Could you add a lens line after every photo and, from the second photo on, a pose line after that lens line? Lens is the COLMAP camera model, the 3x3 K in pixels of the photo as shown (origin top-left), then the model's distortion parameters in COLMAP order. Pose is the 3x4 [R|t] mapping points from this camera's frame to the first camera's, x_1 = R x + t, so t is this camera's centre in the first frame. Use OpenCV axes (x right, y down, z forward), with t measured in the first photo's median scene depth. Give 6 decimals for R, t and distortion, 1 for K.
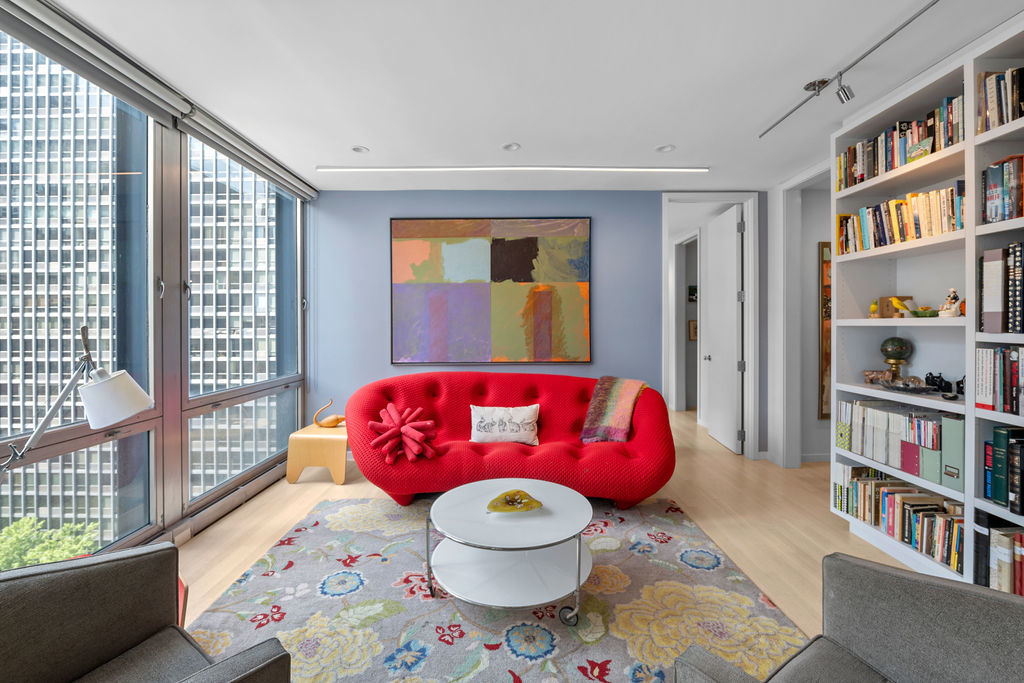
lens RADIAL K [[418.0, 0, 508.7], [0, 418.0, 329.6], [0, 0, 1]] dist [-0.013783, 0.000838]
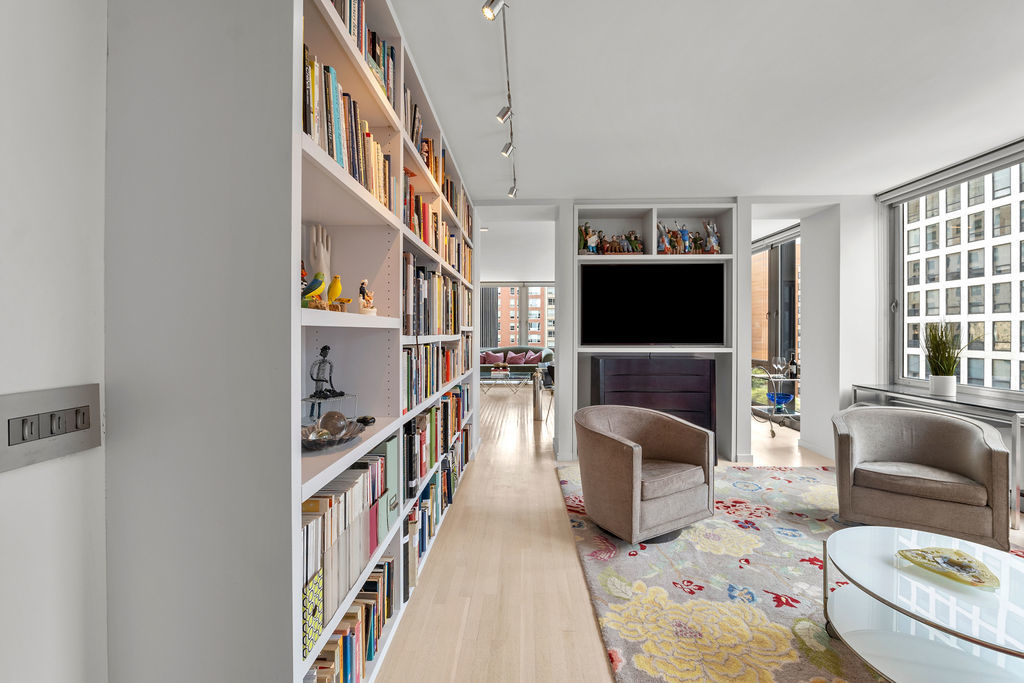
lens RADIAL K [[418.0, 0, 511.0], [0, 418.0, 330.4], [0, 0, 1]] dist [-0.013783, 0.000838]
pose [[-0.999654, 0.002311, 0.026207, 0.397554], [0.002514, 0.999967, 0.007695, -0.005605], [-0.026188, 0.007758, -0.999627, 0.895795]]
